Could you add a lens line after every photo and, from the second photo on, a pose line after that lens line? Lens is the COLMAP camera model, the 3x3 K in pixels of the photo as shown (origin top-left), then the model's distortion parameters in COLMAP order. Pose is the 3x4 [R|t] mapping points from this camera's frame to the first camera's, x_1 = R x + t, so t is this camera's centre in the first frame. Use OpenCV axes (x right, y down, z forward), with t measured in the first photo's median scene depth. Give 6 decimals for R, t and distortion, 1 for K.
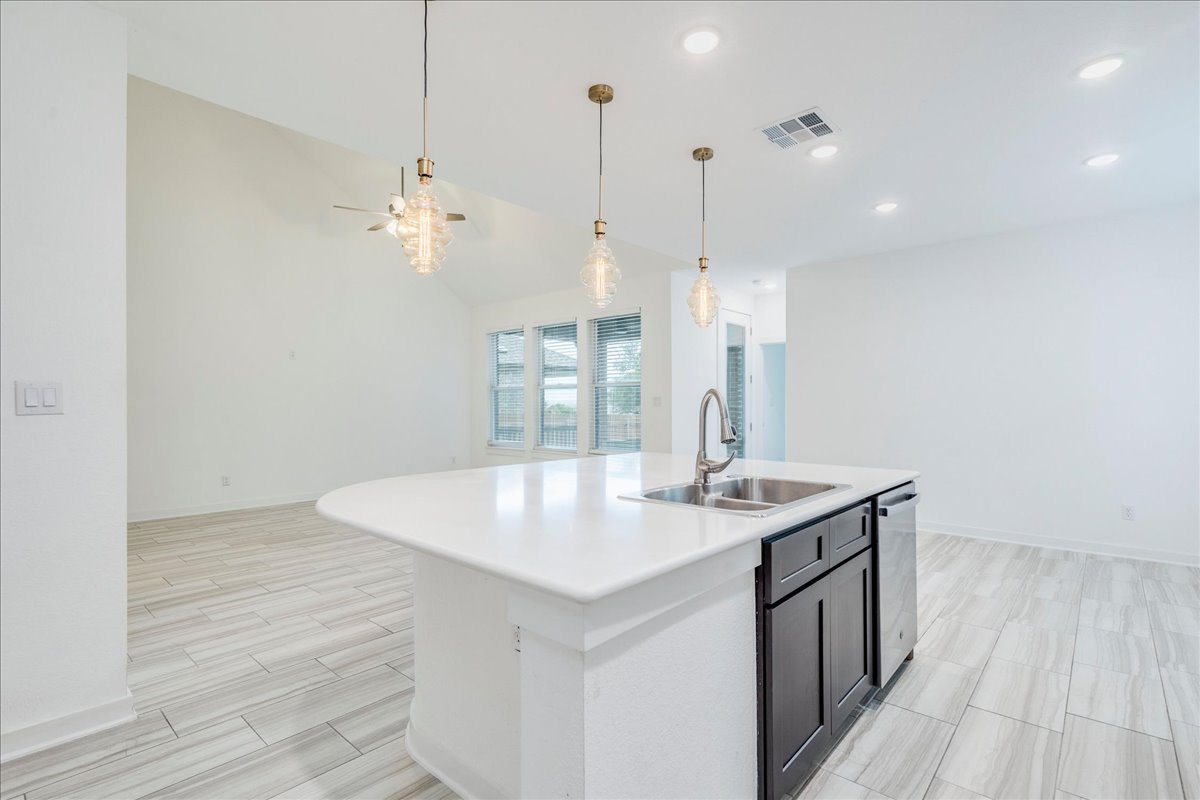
lens RADIAL K [[564.5, 0, 595.0], [0, 564.5, 401.0], [0, 0, 1]] dist [-0.001307, -0.000064]
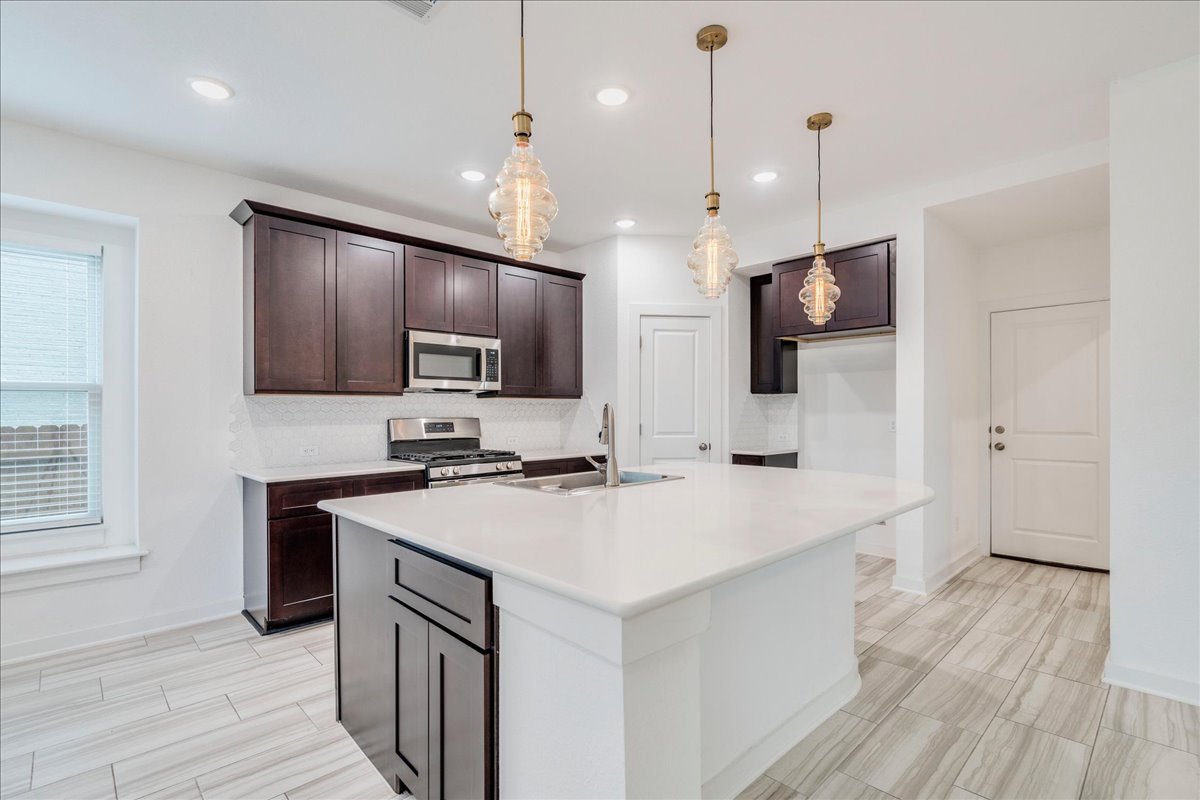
lens RADIAL K [[561.7, 0, 598.9], [0, 561.7, 413.0], [0, 0, 1]] dist [-0.001640, -0.000101]
pose [[-0.997230, 0.006907, 0.074055, 0.093225], [0.006770, 0.999975, -0.002105, 0.002801], [-0.074068, -0.001598, -0.997252, 1.542947]]
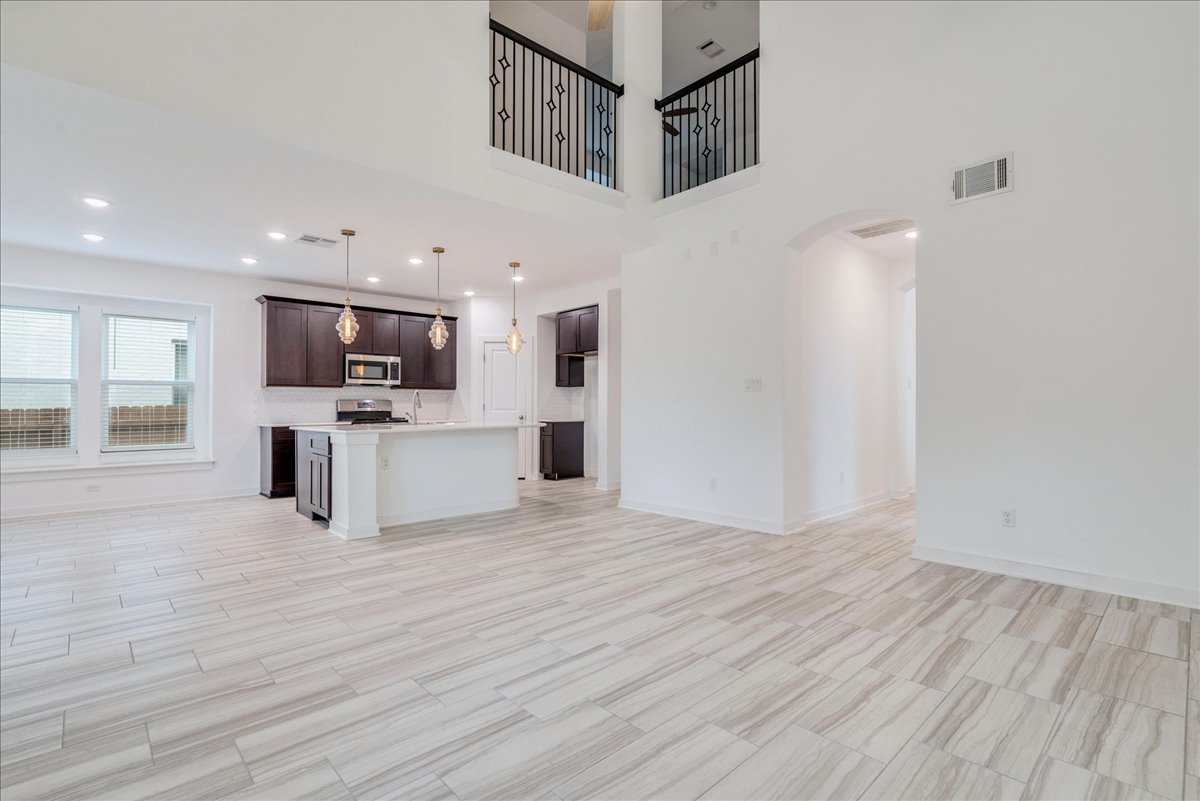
lens RADIAL K [[561.5, 0, 600.0], [0, 561.5, 400.5], [0, 0, 1]] dist [-0.001727, -0.000204]
pose [[-0.996061, 0.007504, 0.088353, -0.675554], [0.006018, 0.999836, -0.017073, 0.061024], [-0.088467, -0.016474, -0.995943, 2.606825]]
